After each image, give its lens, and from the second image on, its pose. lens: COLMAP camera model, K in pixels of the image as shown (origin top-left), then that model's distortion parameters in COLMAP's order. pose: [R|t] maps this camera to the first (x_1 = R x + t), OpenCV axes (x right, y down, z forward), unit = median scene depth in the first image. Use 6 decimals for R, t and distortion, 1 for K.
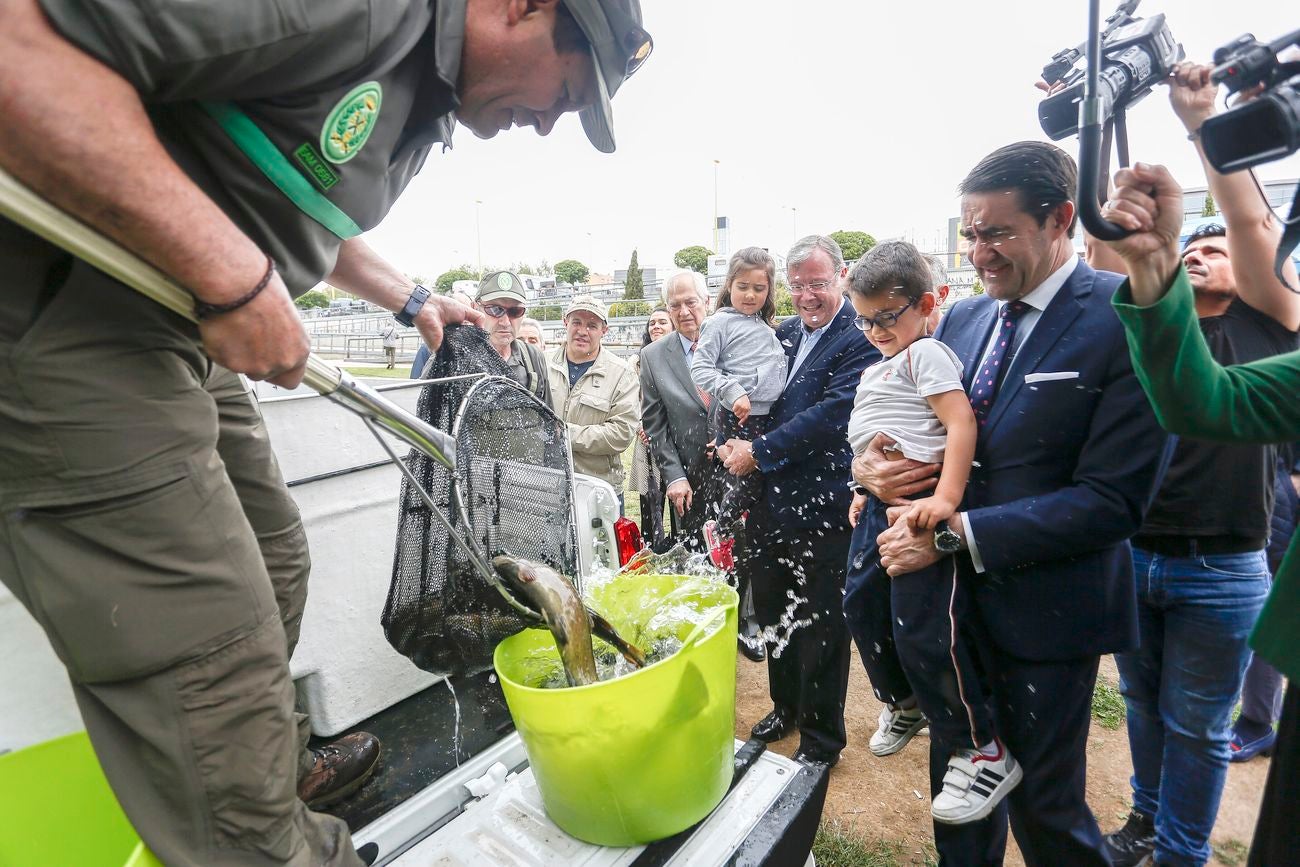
lens RADIAL K [[707.8, 0, 653.8], [0, 707.8, 435.3], [0, 0, 1]] dist [0.012737, 0.000326]
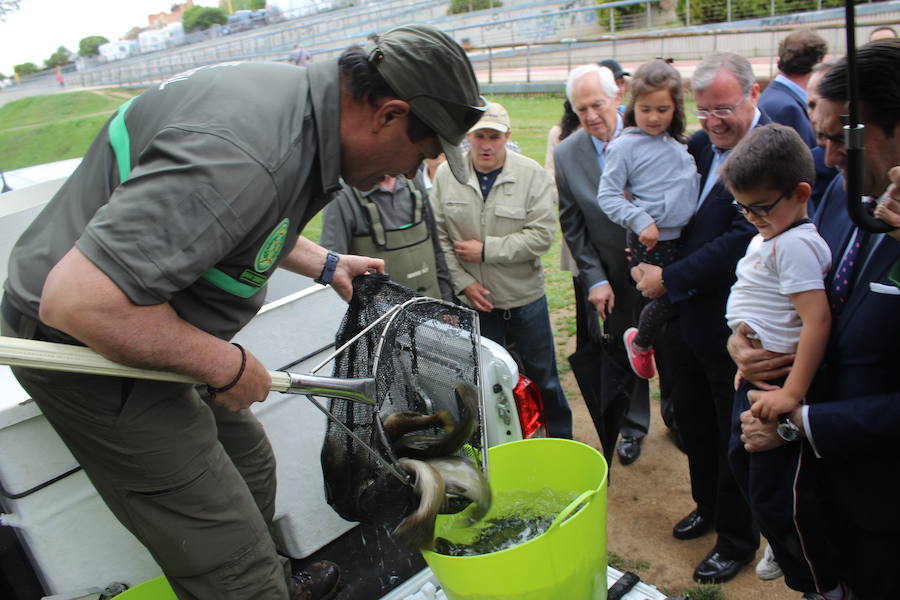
lens RADIAL K [[915.9, 0, 450.0], [0, 915.9, 300.0], [0, 0, 1]] dist [-0.051558, 0.005101]
pose [[0.976296, -0.027908, -0.214633, 0.180425], [0.081065, 0.966620, 0.243051, -0.413728], [0.200686, -0.254689, 0.945970, -0.404047]]
